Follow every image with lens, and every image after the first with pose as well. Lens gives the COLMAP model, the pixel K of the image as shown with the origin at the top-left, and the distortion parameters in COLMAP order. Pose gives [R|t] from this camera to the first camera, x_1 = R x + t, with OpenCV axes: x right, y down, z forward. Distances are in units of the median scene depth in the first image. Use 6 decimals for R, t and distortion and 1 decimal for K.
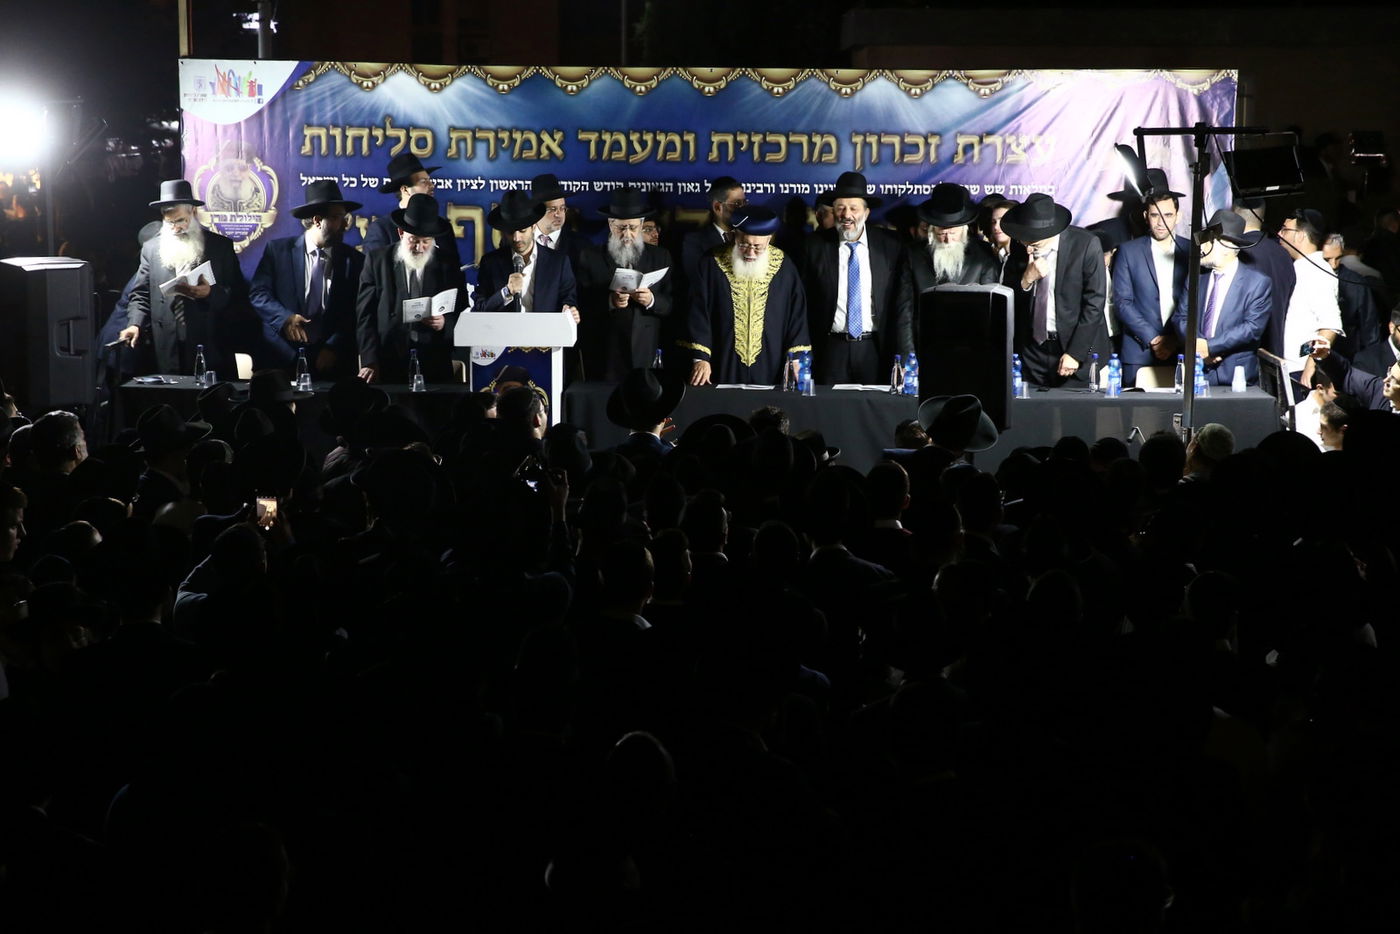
lens RADIAL K [[3053.8, 0, 700.0], [0, 3053.8, 467.0], [0, 0, 1]] dist [0.204538, 0.182642]
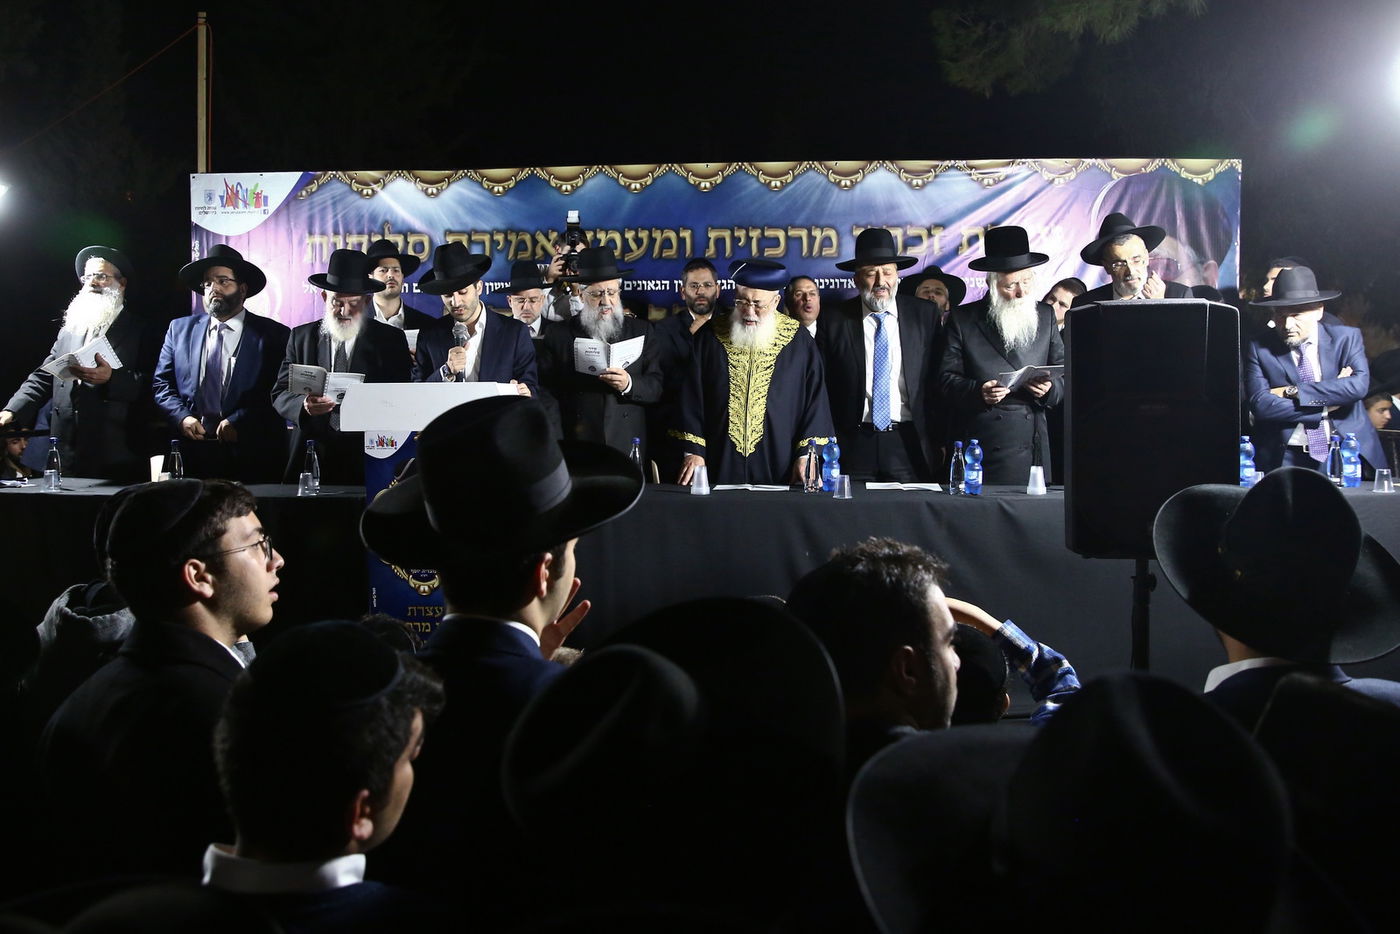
lens RADIAL K [[1135.9, 0, 667.3], [0, 1135.9, 395.0], [0, 0, 1]] dist [-0.113420, -0.000997]
pose [[0.998822, -0.011753, -0.047075, 0.007125], [0.006311, 0.993447, -0.114115, -0.015334], [0.048107, 0.113684, 0.992352, 0.647099]]
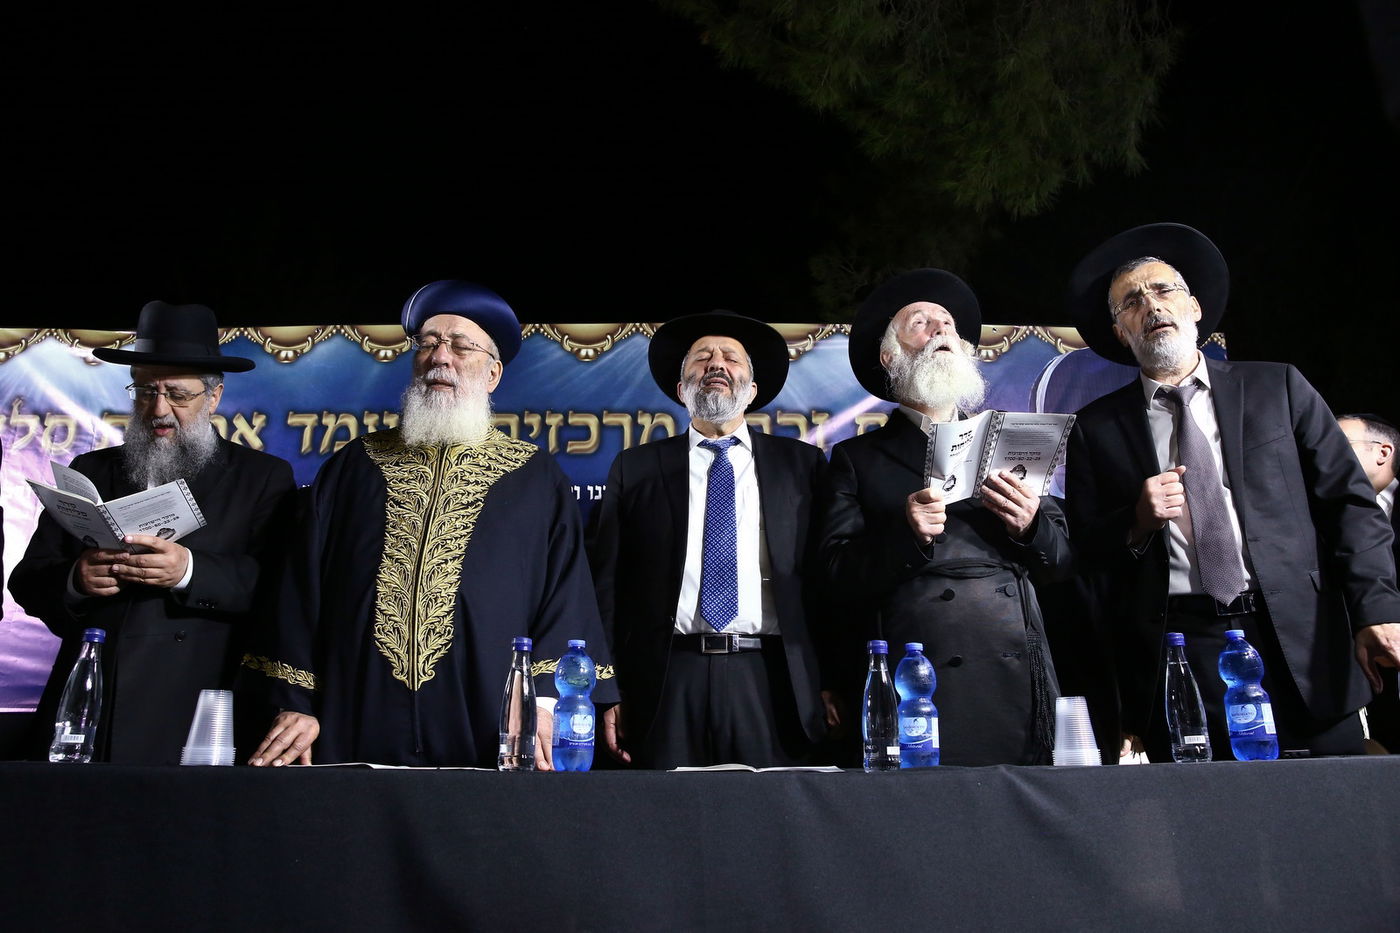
lens RADIAL K [[971.3, 0, 700.0], [0, 971.3, 466.5], [0, 0, 1]] dist [-0.124528, 0.091900]
pose [[0.998102, 0.002084, 0.061546, 0.037178], [0.024048, 0.906882, -0.420699, -0.009621], [-0.056692, 0.421380, 0.905110, 0.813509]]
